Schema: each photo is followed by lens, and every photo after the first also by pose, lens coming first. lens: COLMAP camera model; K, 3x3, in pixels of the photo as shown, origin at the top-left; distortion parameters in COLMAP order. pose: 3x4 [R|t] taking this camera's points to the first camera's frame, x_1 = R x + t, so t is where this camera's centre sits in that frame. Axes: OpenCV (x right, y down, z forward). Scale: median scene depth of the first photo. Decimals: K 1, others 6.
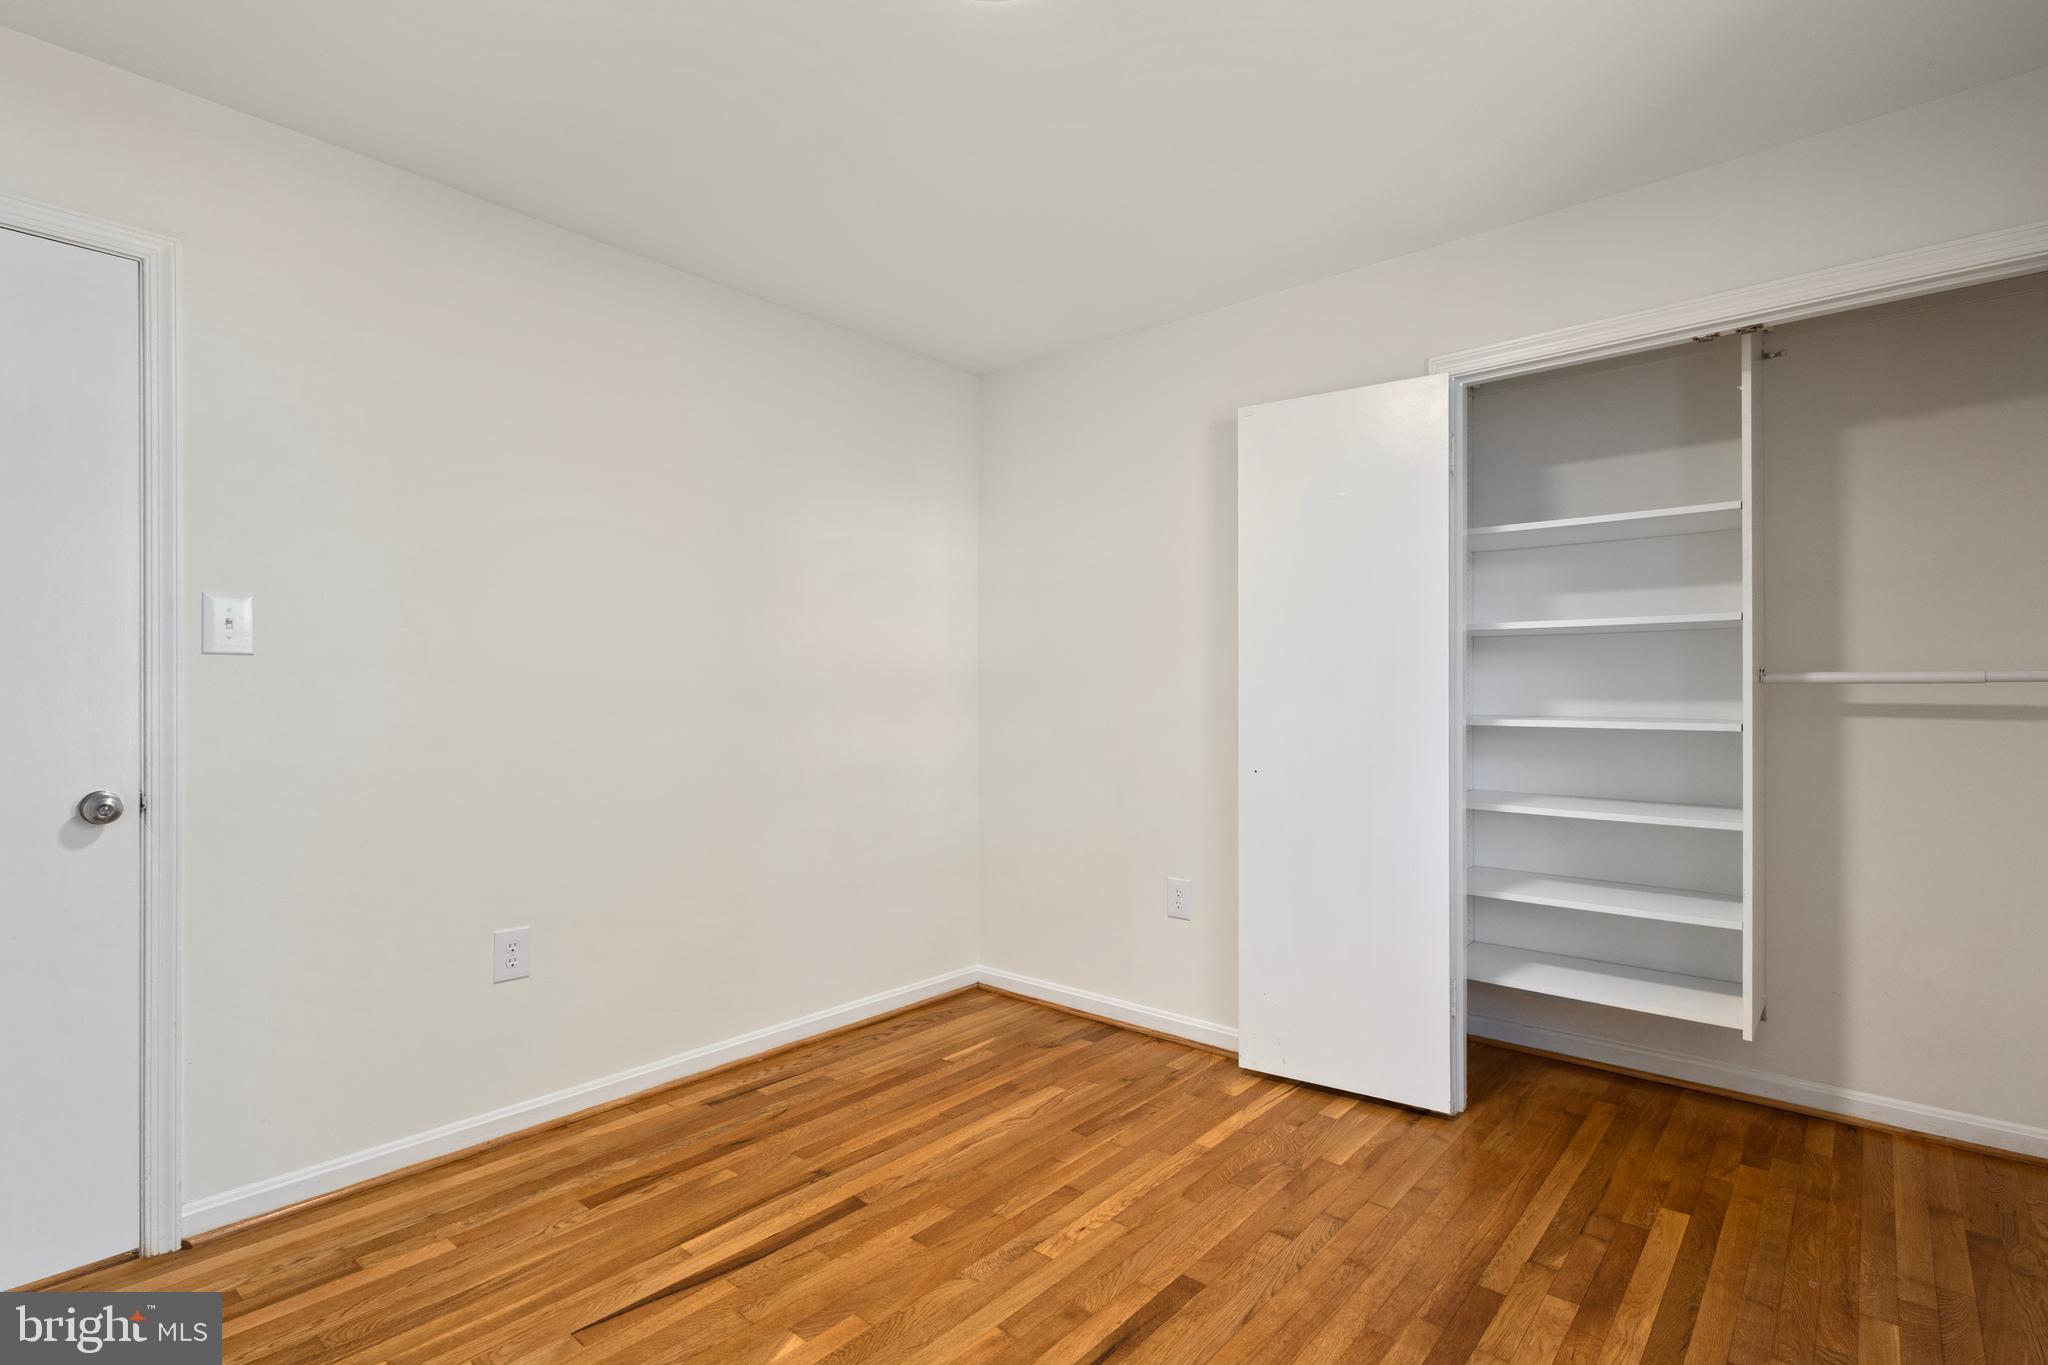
lens RADIAL K [[940.0, 0, 1018.2], [0, 940.0, 690.0], [0, 0, 1]] dist [0.001117, -0.001628]
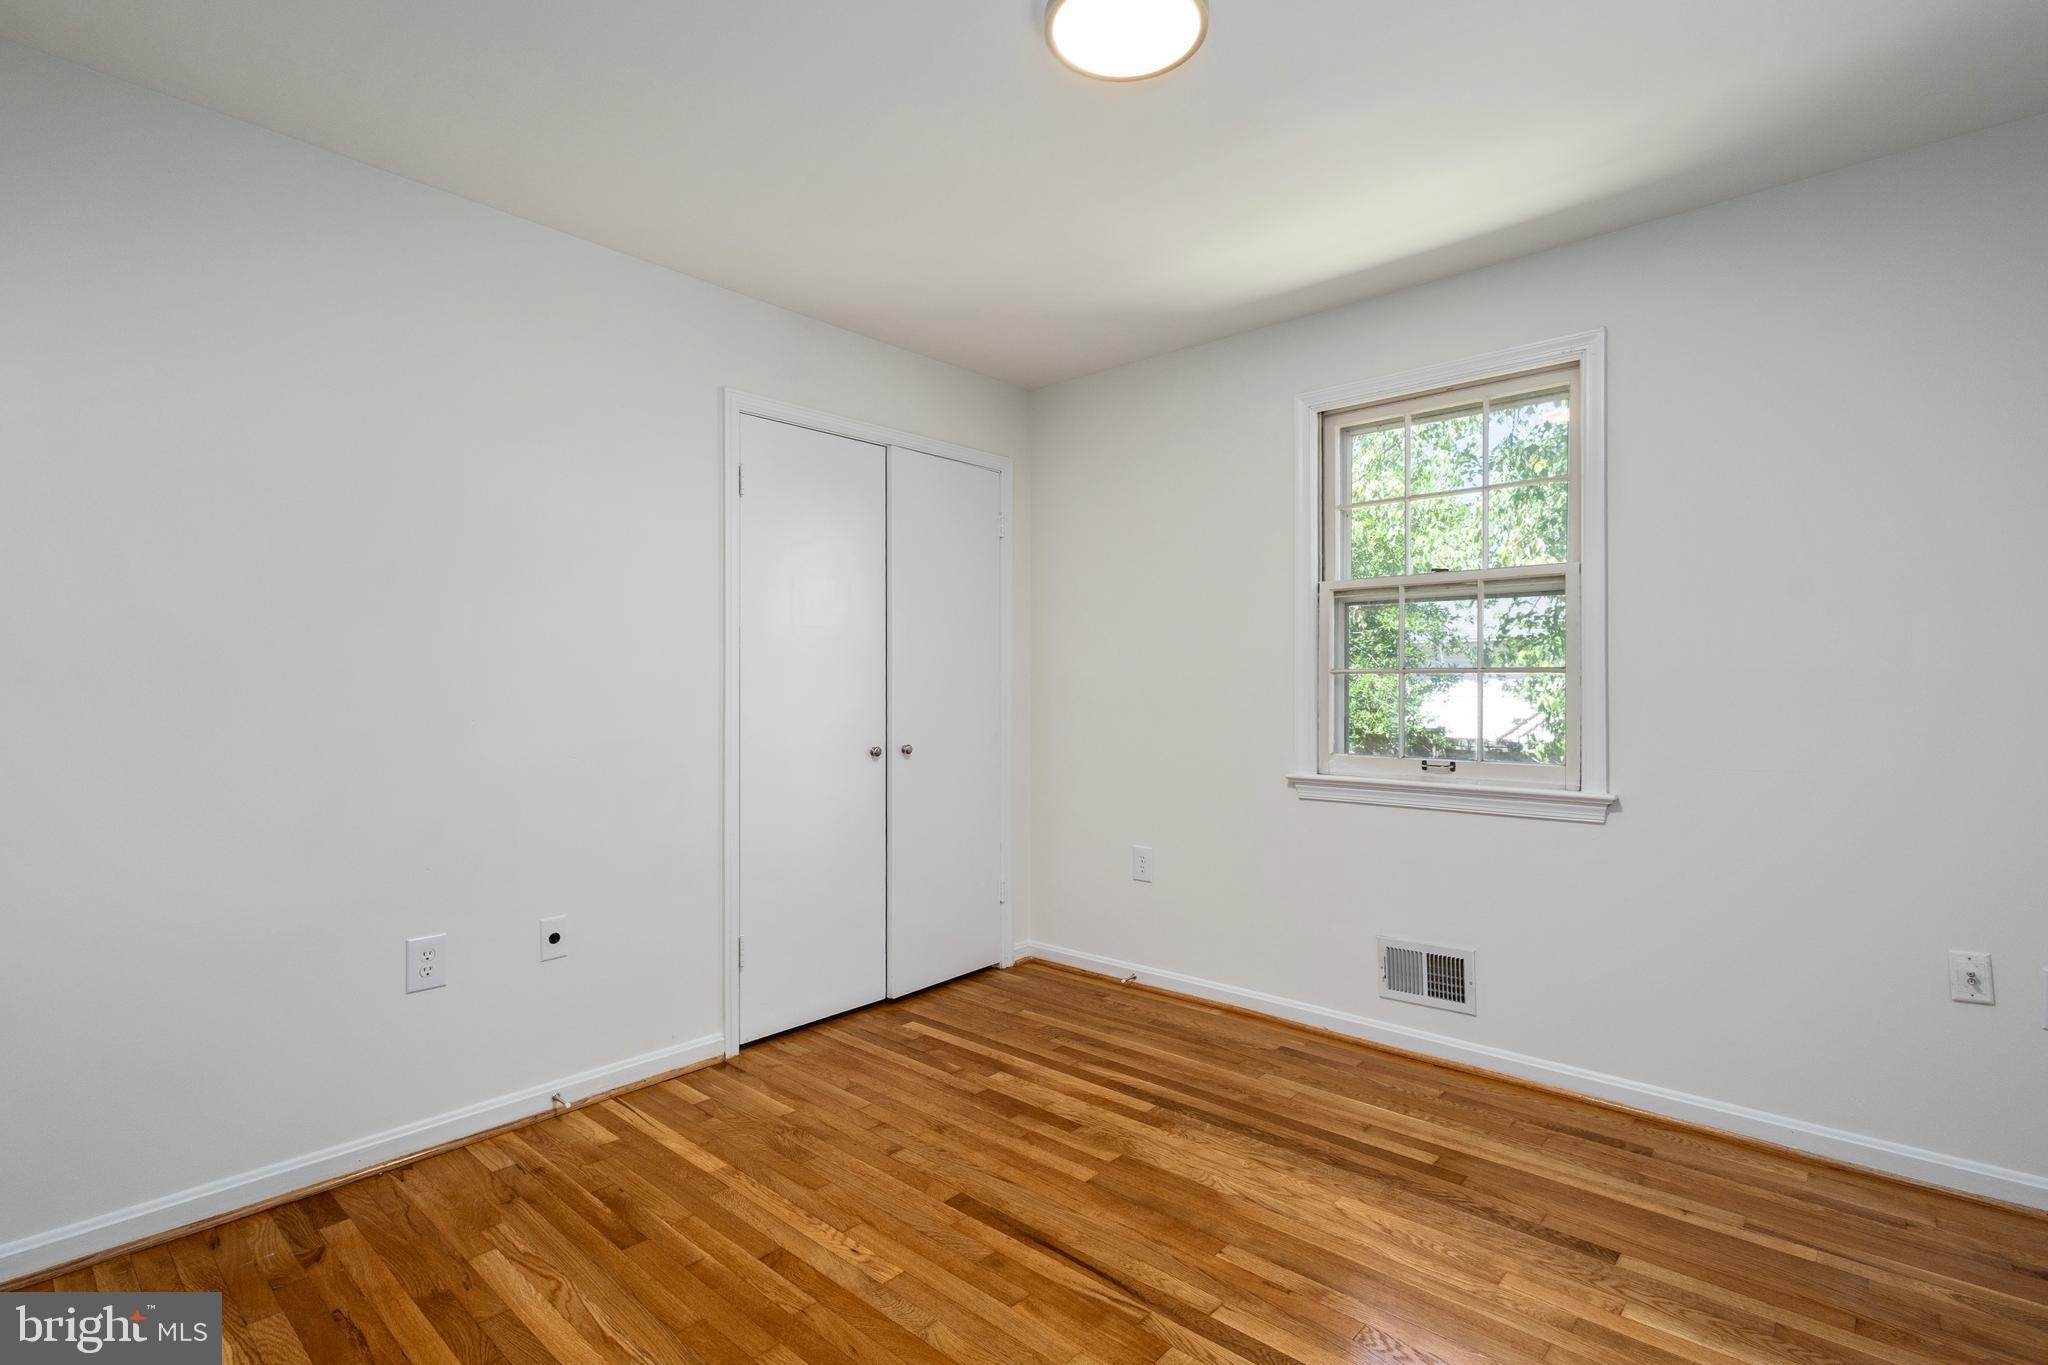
lens RADIAL K [[940.0, 0, 1044.5], [0, 940.0, 678.0], [0, 0, 1]] dist [0.001117, -0.001628]
pose [[0.045250, 0.000921, 0.998975, -0.778941], [0.001135, 0.999999, -0.000973, 0.002959], [-0.998975, 0.001178, 0.045249, 0.695139]]
